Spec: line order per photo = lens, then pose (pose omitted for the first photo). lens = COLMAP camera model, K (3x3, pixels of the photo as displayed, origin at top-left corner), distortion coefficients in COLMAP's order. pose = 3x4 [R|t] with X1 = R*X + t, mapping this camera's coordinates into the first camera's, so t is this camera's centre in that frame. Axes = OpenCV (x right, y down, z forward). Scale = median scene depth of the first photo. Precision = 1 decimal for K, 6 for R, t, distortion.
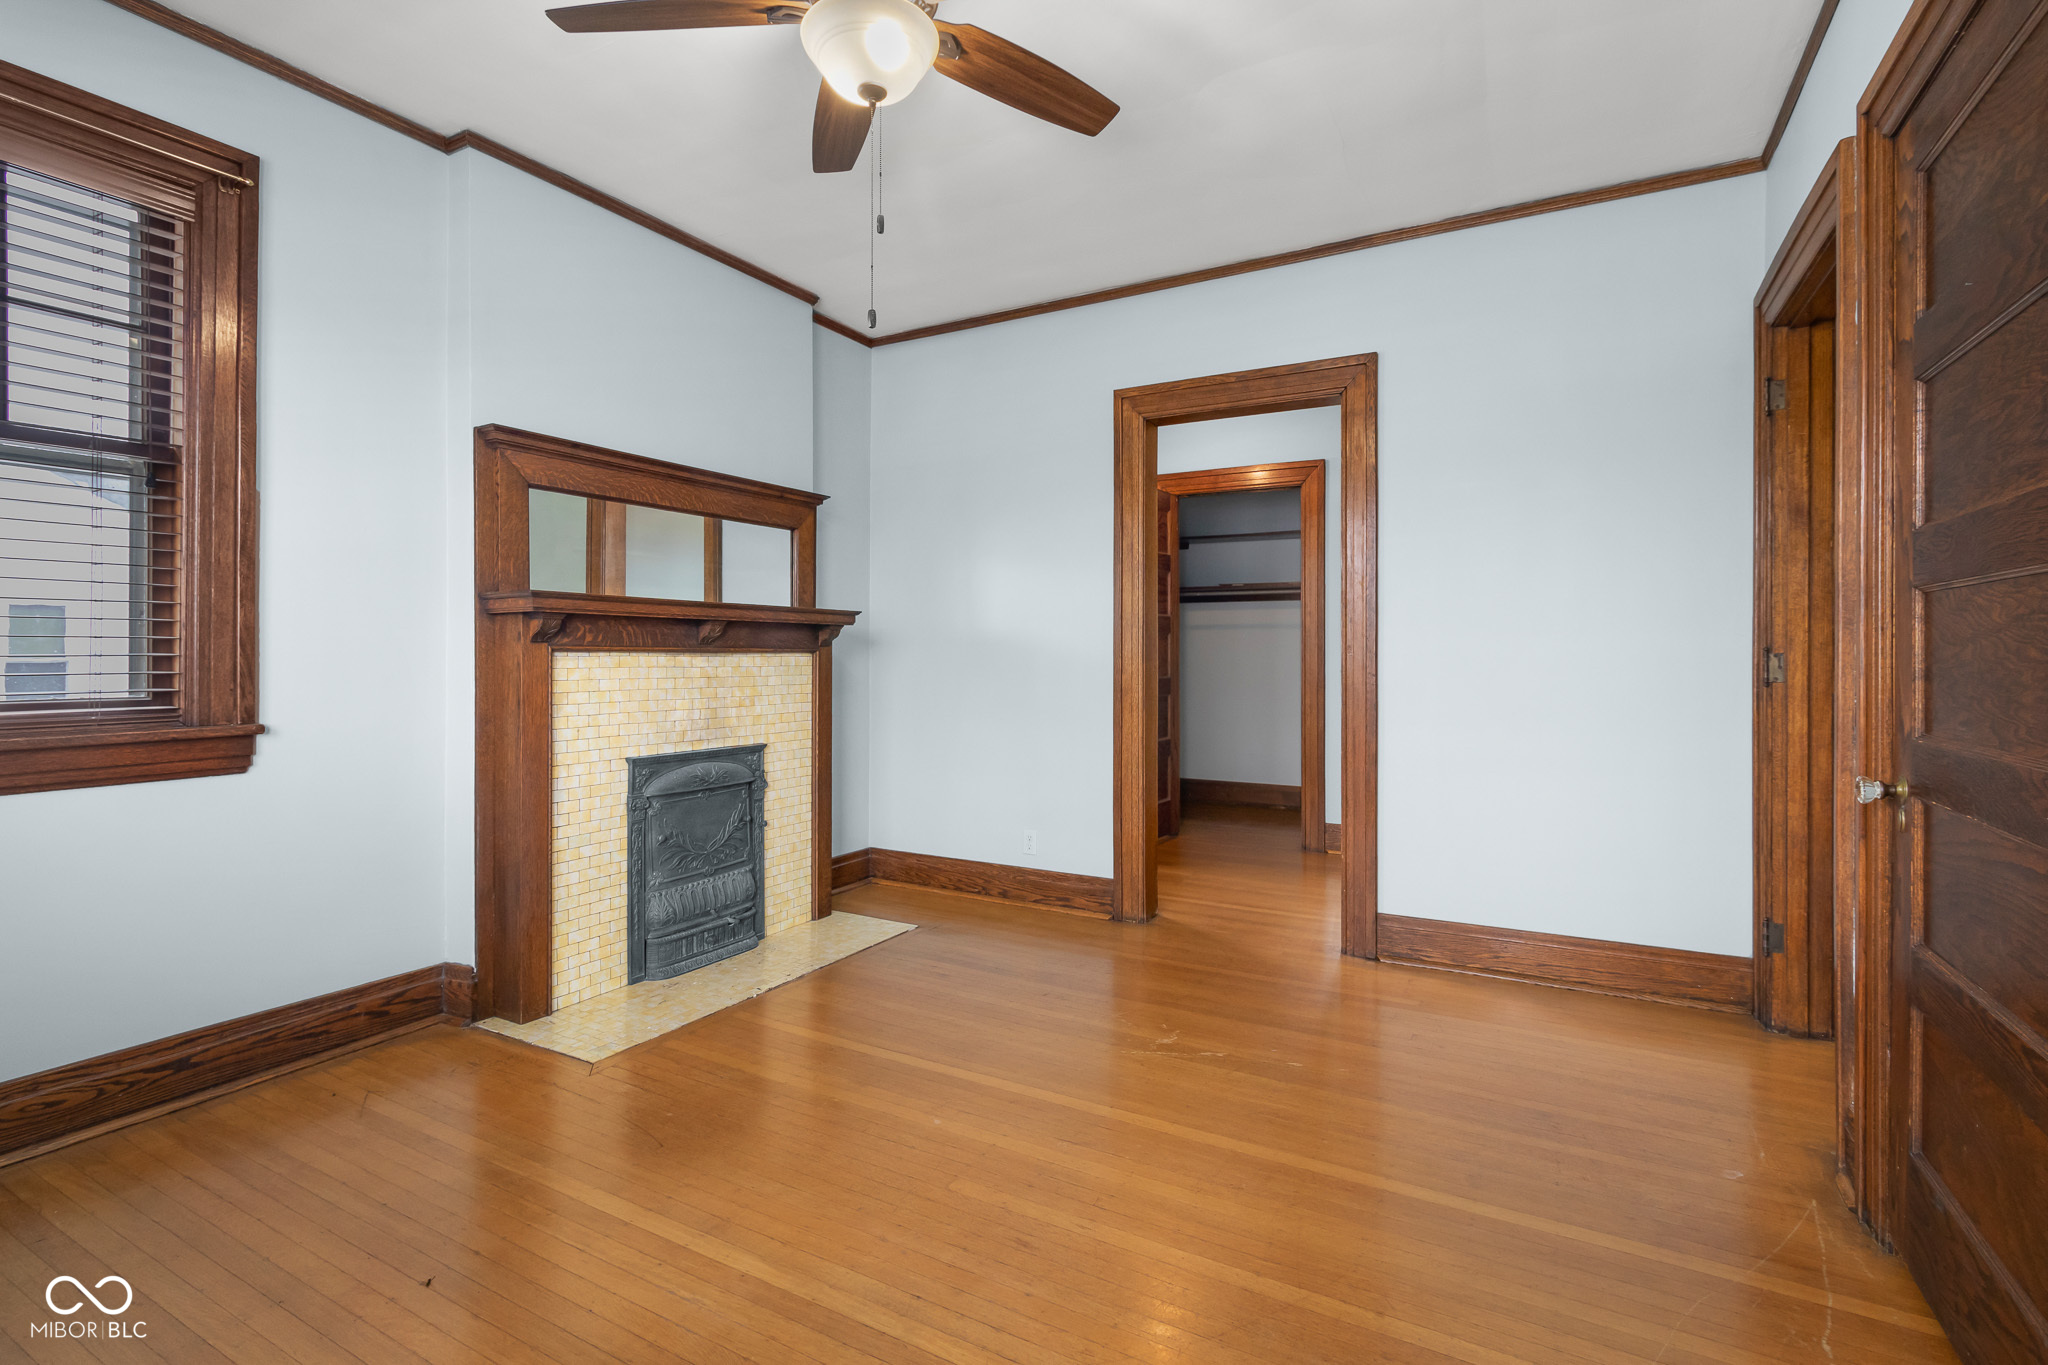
lens RADIAL K [[963.5, 0, 1022.6], [0, 963.5, 669.8], [0, 0, 1]] dist [0.006716, 0.000086]
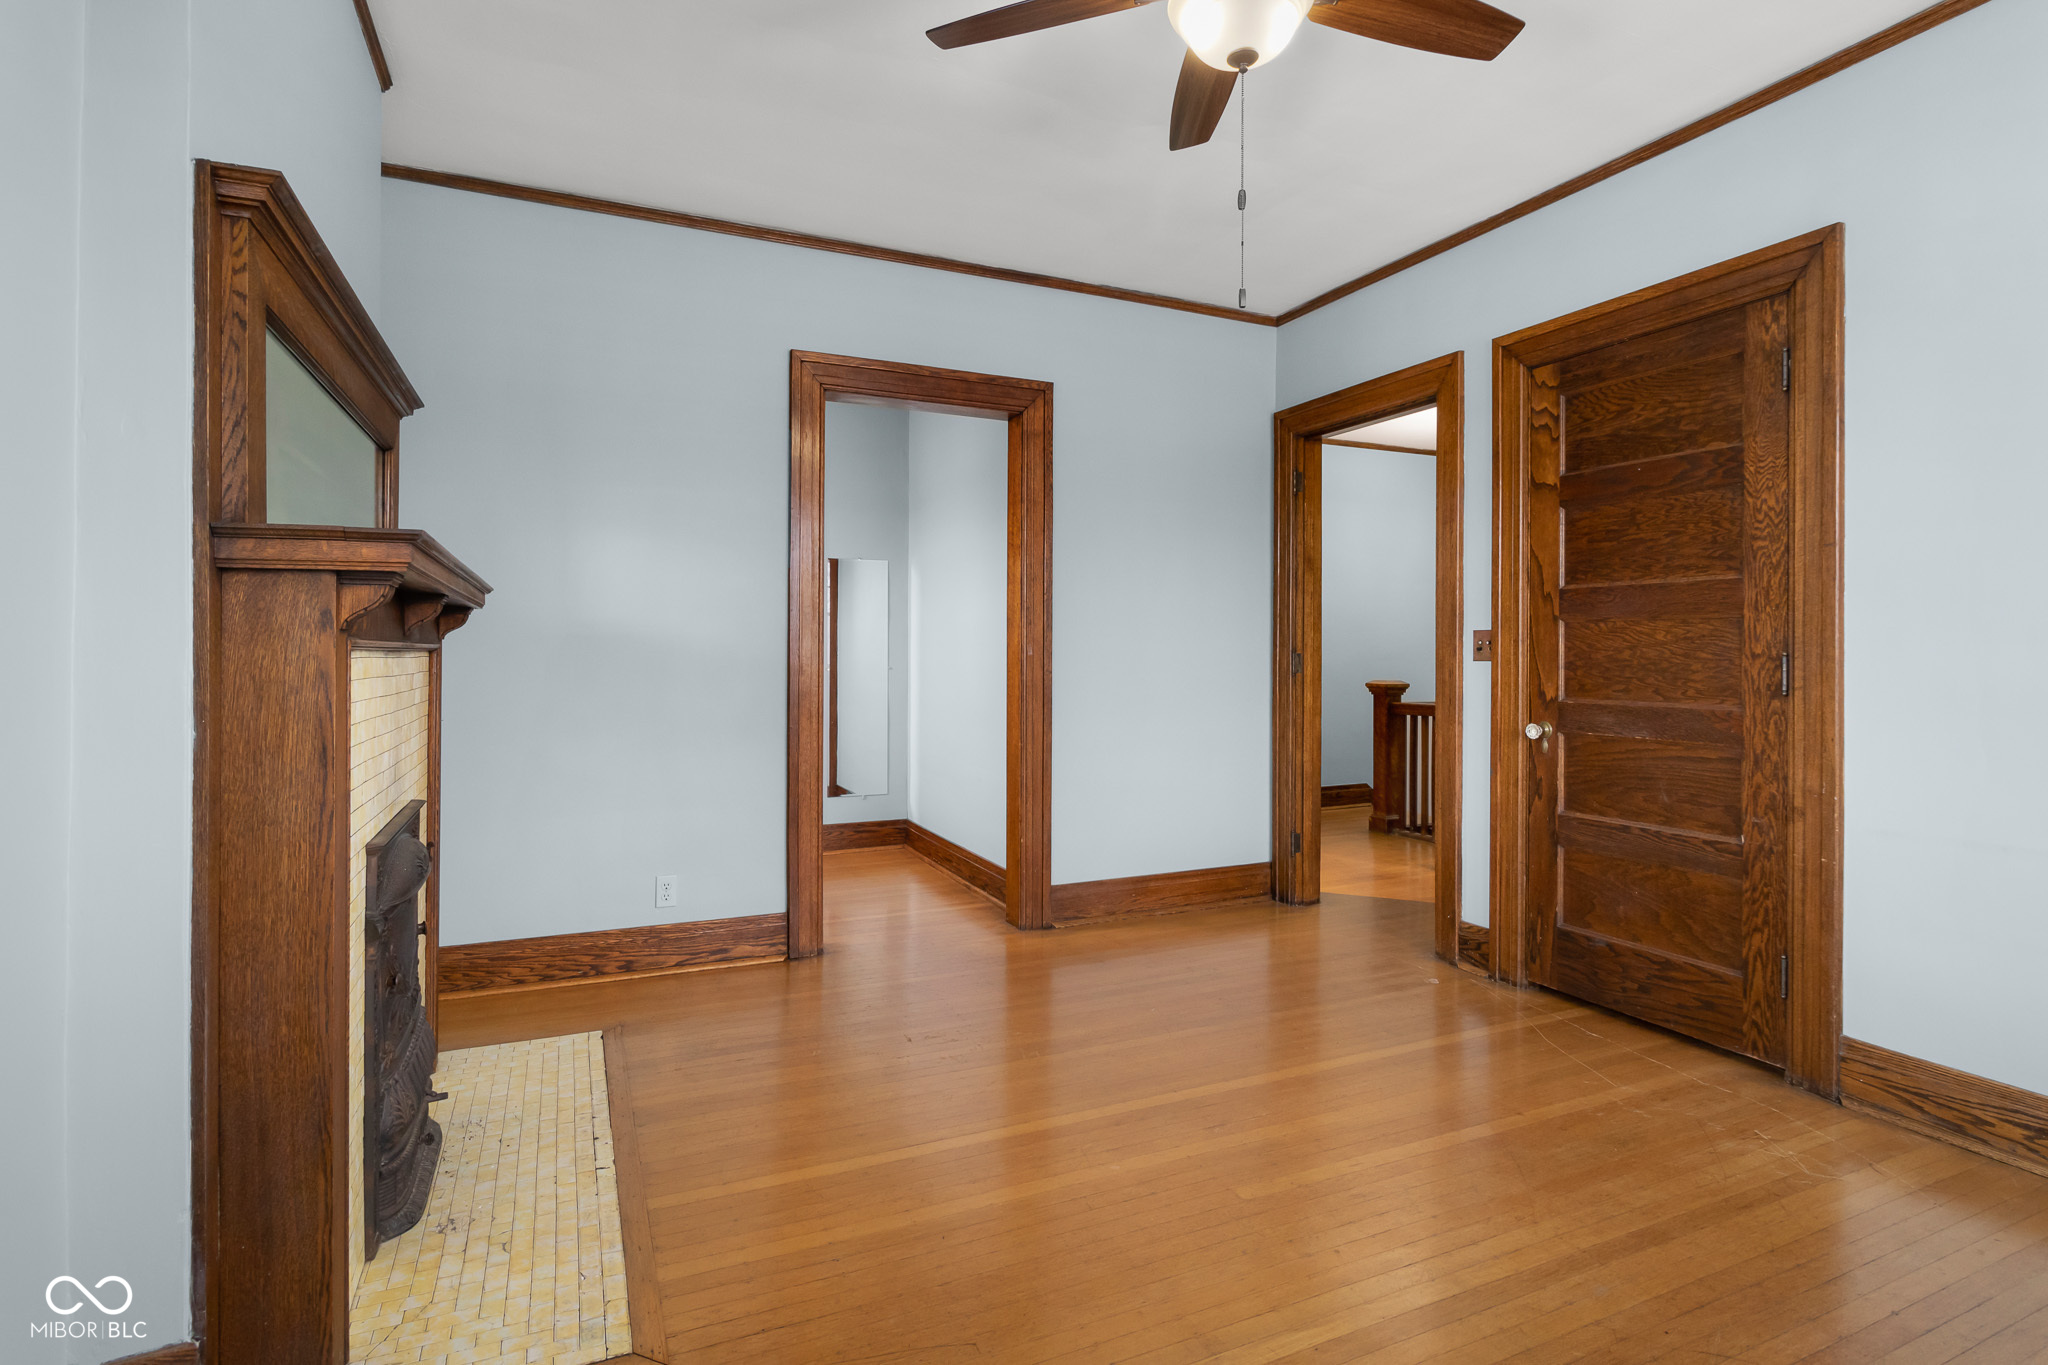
lens RADIAL K [[1023.7, 0, 1032.8], [0, 1023.7, 664.8], [0, 0, 1]] dist [0.002685, 0.001134]
pose [[0.582233, -0.008552, 0.812977, -0.715857], [0.010101, 0.999944, 0.003285, -0.008607], [-0.812959, 0.006299, 0.582286, 0.387623]]
